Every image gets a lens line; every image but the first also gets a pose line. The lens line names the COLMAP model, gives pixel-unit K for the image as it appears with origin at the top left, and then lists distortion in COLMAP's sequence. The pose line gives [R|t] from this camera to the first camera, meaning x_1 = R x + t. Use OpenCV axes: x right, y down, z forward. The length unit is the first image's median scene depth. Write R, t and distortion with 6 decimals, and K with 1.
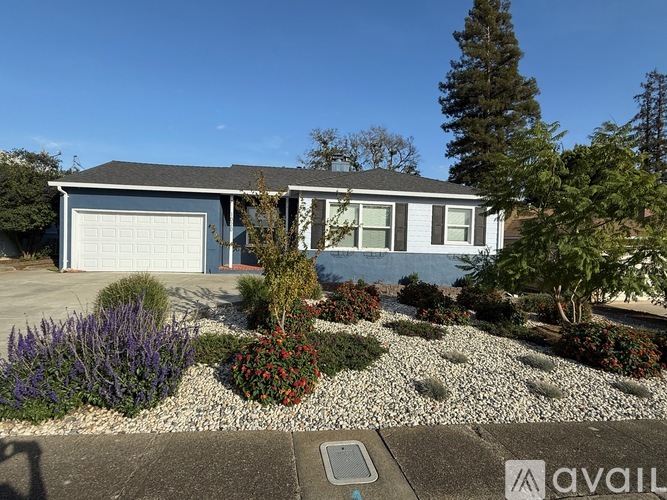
lens RADIAL K [[333.6, 0, 333.5], [0, 333.6, 250.0], [0, 0, 1]] dist [0.003191, 0.001956]
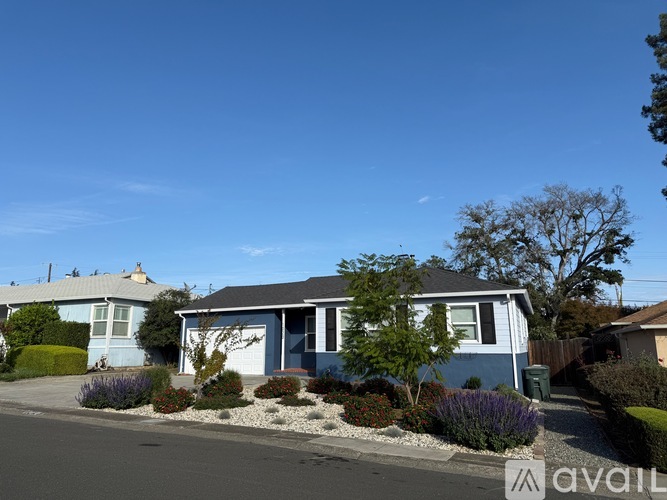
lens RADIAL K [[474.5, 0, 333.5], [0, 474.5, 250.0], [0, 0, 1]] dist [0.095081, -0.000182]
pose [[0.850179, -0.140096, -0.507512, 0.289821], [0.022089, 0.972590, -0.231476, 0.013226], [0.526030, 0.185586, 0.829970, -0.148817]]
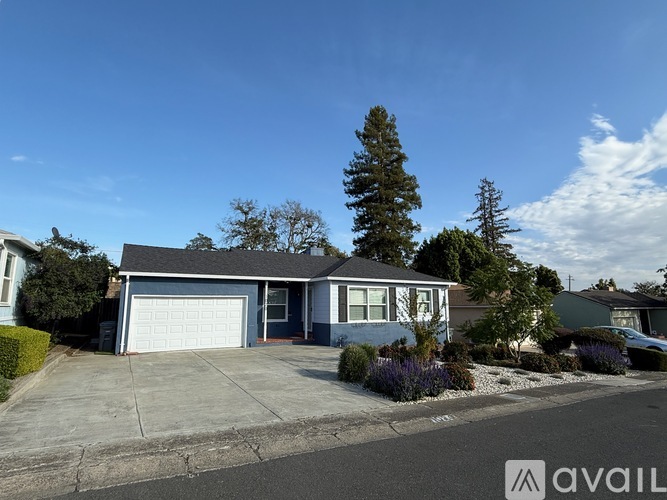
lens RADIAL K [[374.6, 0, 333.5], [0, 374.6, 250.0], [0, 0, 1]] dist [0.001019, 0.000122]
pose [[0.924472, 0.028725, 0.380167, -0.227455], [0.035235, 0.986453, -0.160218, -0.017267], [-0.379619, 0.161513, 0.910935, -0.139948]]
